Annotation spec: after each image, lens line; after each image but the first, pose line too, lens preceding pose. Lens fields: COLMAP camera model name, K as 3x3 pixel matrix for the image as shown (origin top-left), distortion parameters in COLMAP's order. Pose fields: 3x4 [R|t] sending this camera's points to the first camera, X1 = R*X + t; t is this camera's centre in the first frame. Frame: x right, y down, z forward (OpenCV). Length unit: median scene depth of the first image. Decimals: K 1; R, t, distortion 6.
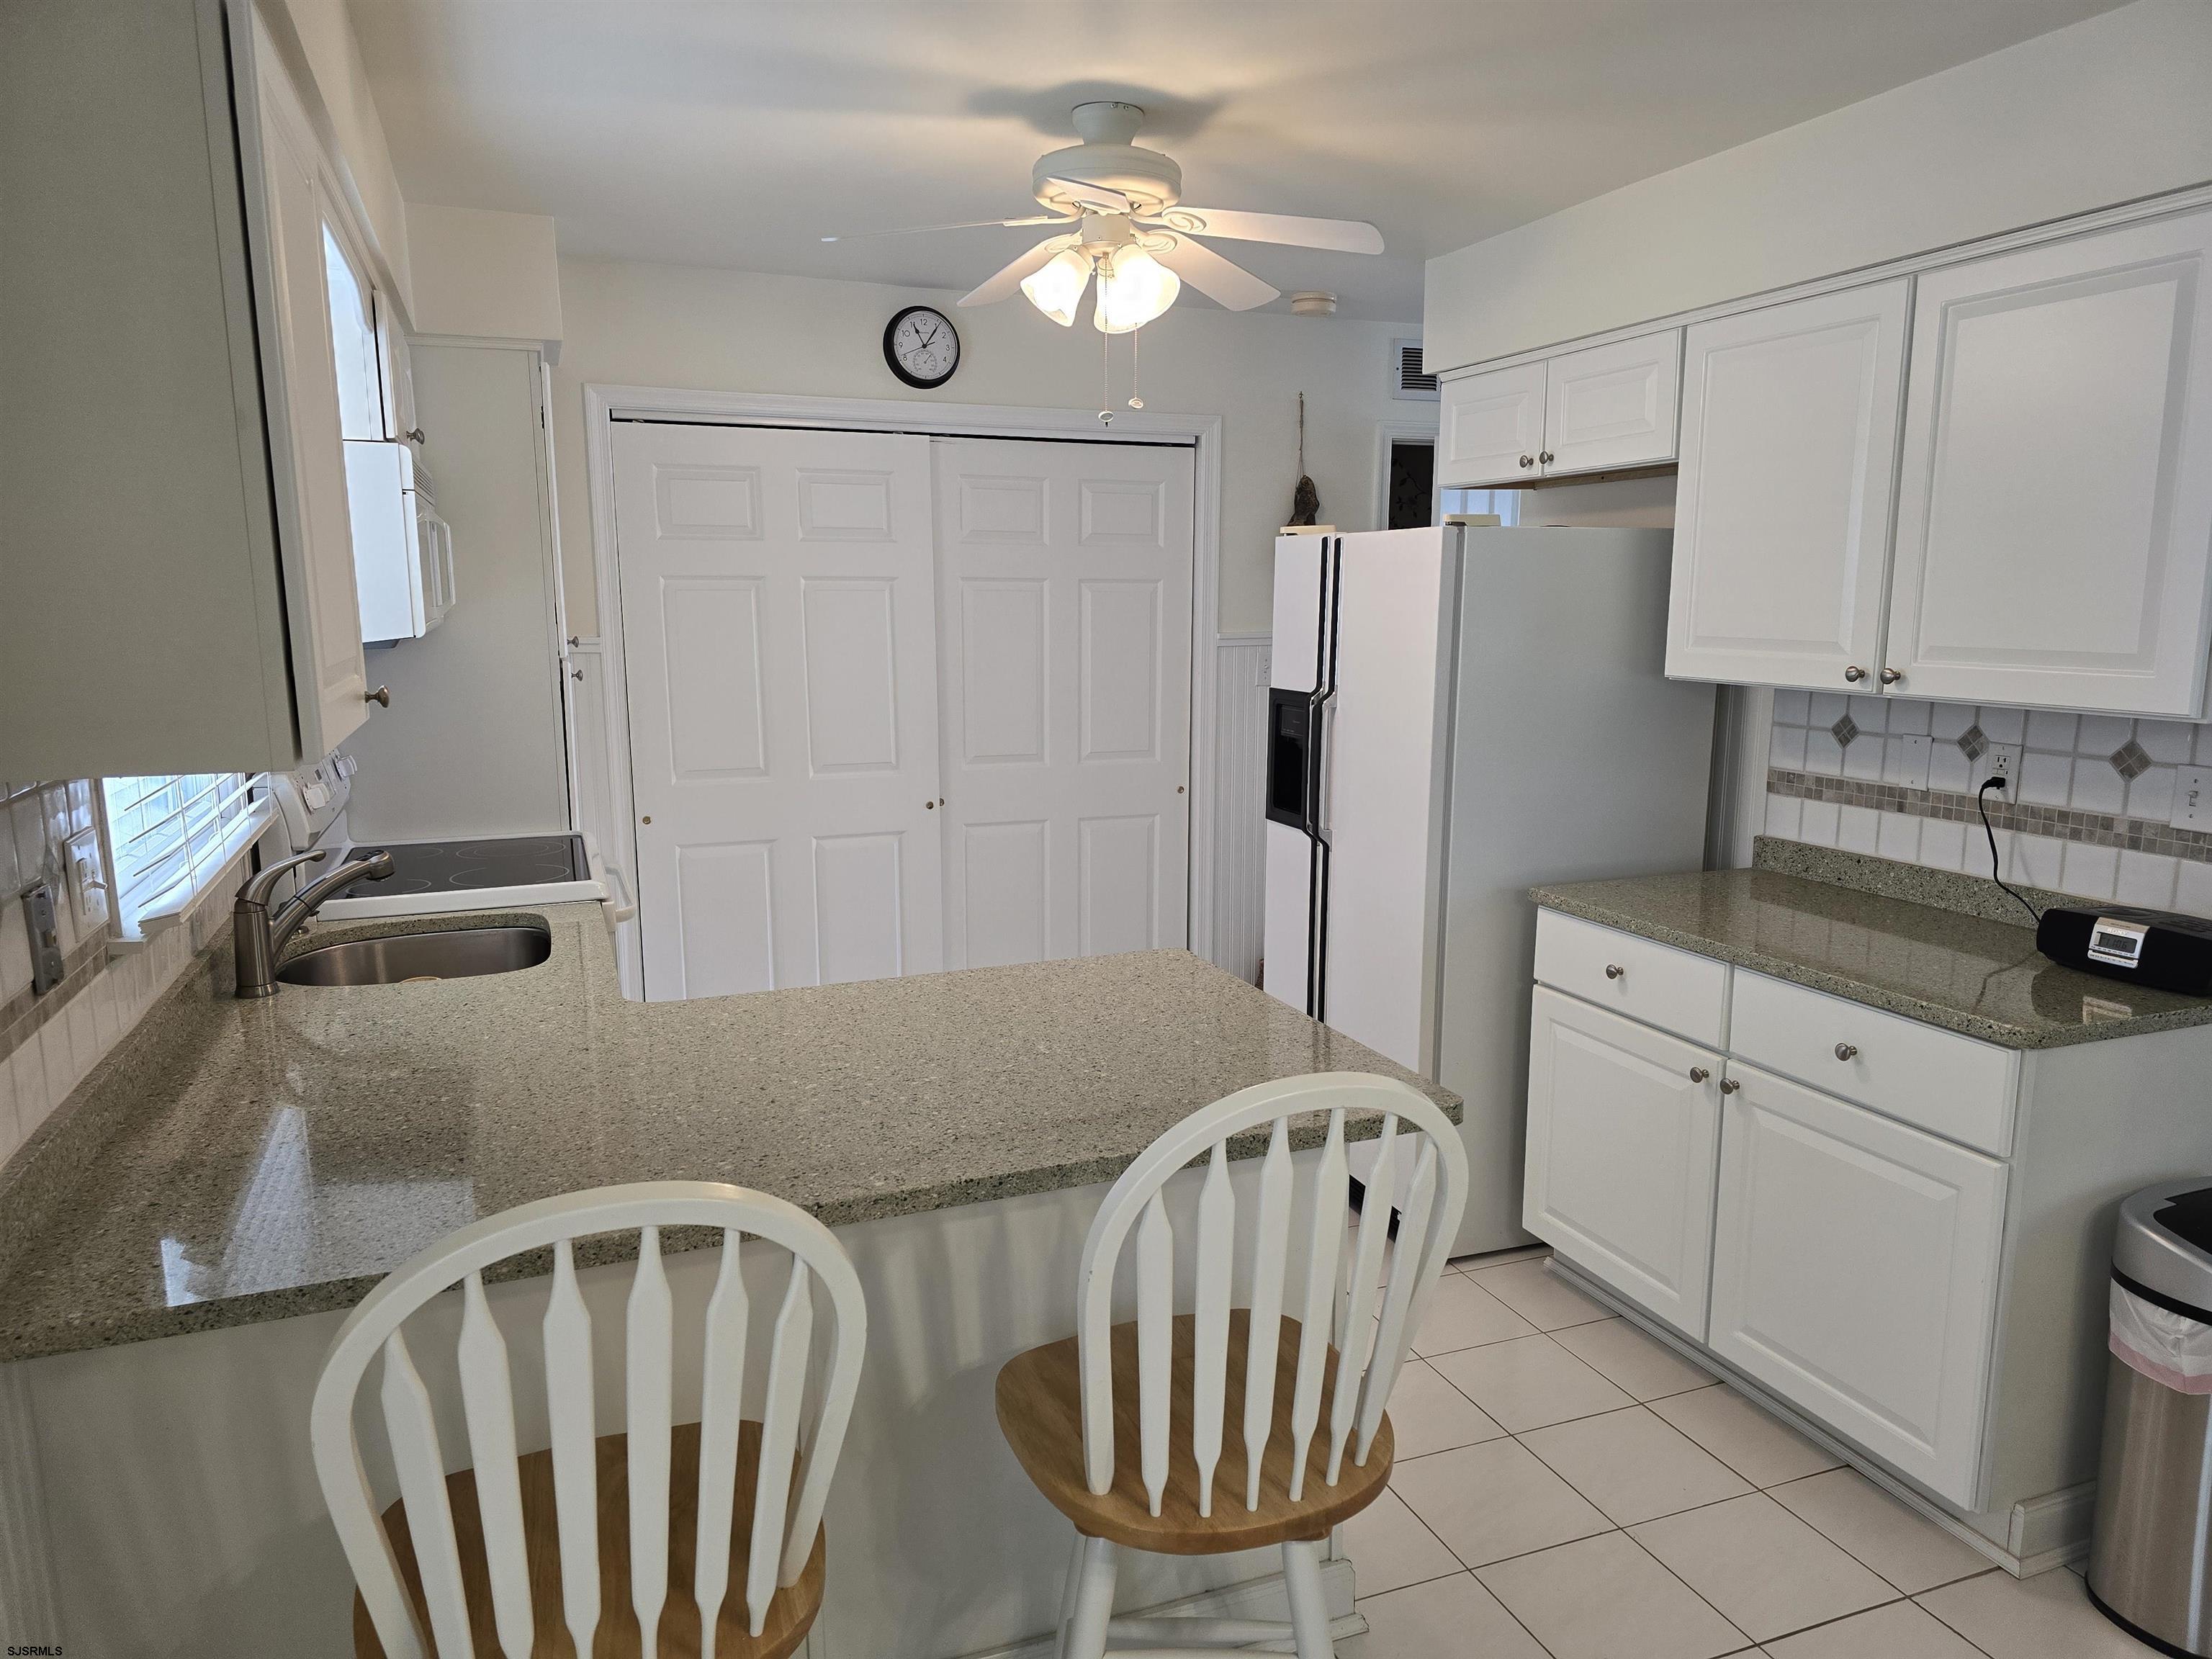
lens RADIAL K [[1492.1, 0, 1105.9], [0, 1492.1, 843.1], [0, 0, 1]] dist [0.004404, -0.003772]
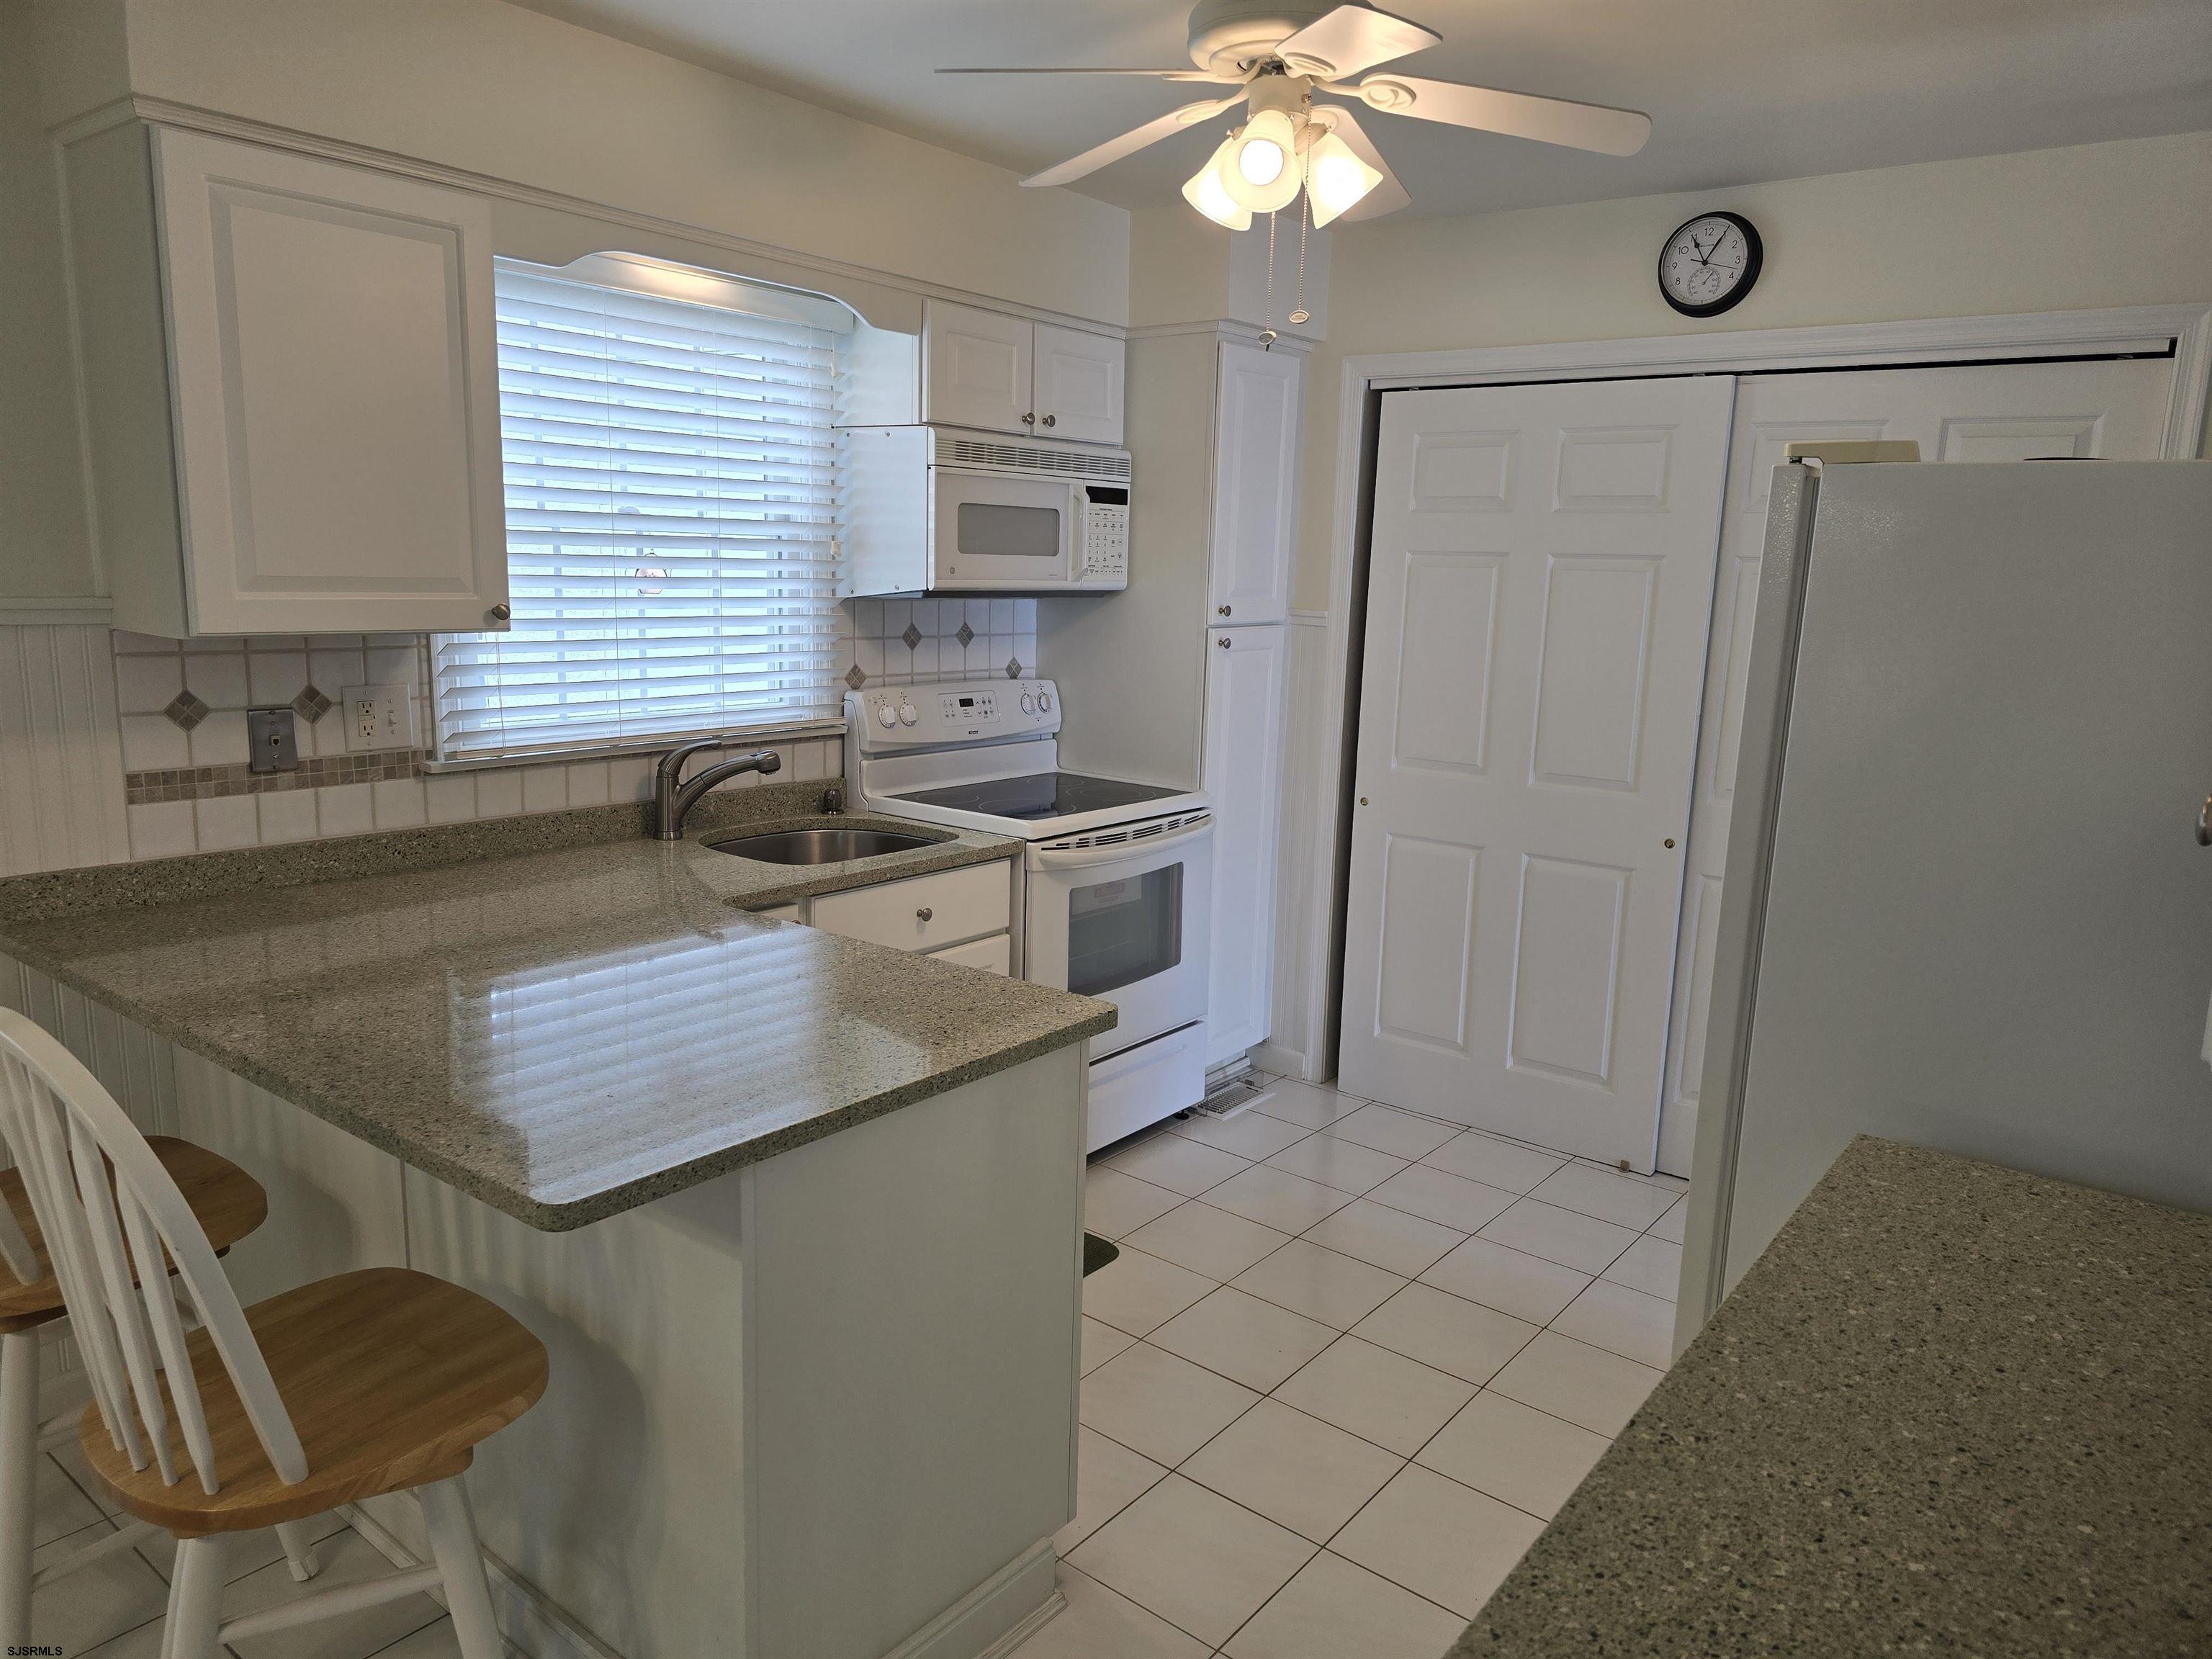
lens RADIAL K [[1492.1, 0, 1111.2], [0, 1492.1, 827.4], [0, 0, 1]] dist [0.004404, -0.003772]
pose [[0.526780, 0.160756, -0.834662, 0.420109], [-0.169758, 0.982068, 0.082007, -0.051823], [0.832878, 0.098491, 0.544623, 0.339384]]
